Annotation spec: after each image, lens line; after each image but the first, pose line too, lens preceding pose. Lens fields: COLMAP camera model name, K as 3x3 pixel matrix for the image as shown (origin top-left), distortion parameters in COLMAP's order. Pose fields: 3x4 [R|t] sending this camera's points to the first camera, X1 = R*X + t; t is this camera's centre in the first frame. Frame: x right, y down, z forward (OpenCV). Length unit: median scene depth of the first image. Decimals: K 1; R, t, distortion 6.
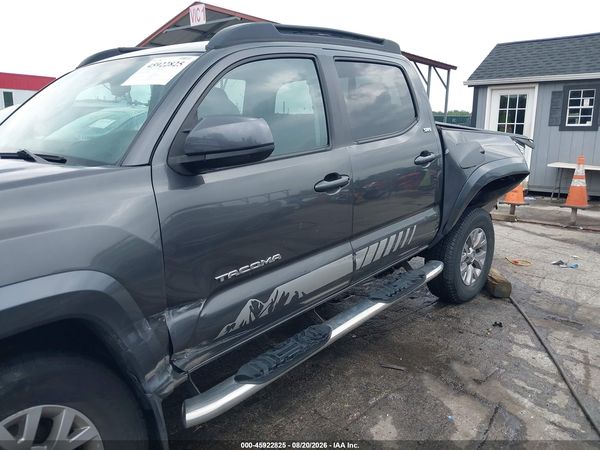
lens RADIAL K [[499.8, 0, 301.2], [0, 499.8, 234.2], [0, 0, 1]] dist [0.010329, 0.000179]
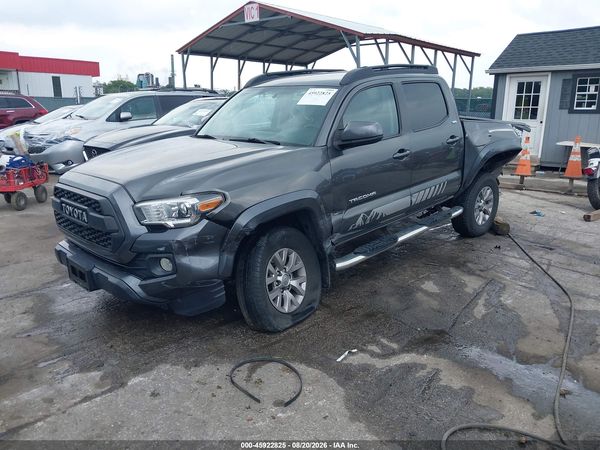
lens RADIAL K [[489.6, 0, 297.8], [0, 489.6, 236.8], [0, 0, 1]] dist [0.001937, -0.003445]
pose [[0.998594, 0.006404, -0.052619, -0.201344], [-0.003748, 0.998721, 0.050419, 0.099250], [0.052875, -0.050151, 0.997341, -0.747246]]
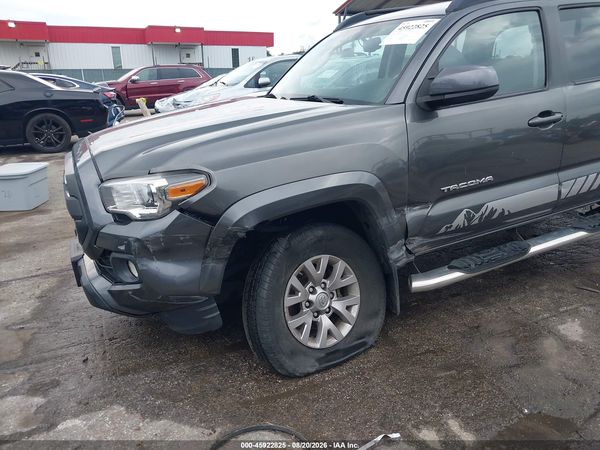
lens RADIAL K [[498.7, 0, 279.0], [0, 498.7, 234.6], [0, 0, 1]] dist [-0.010566, -0.007081]
pose [[0.912366, 0.091792, -0.398952, -0.016713], [-0.050692, 0.992369, 0.112399, 0.059792], [0.406225, -0.082325, 0.910057, -0.302927]]
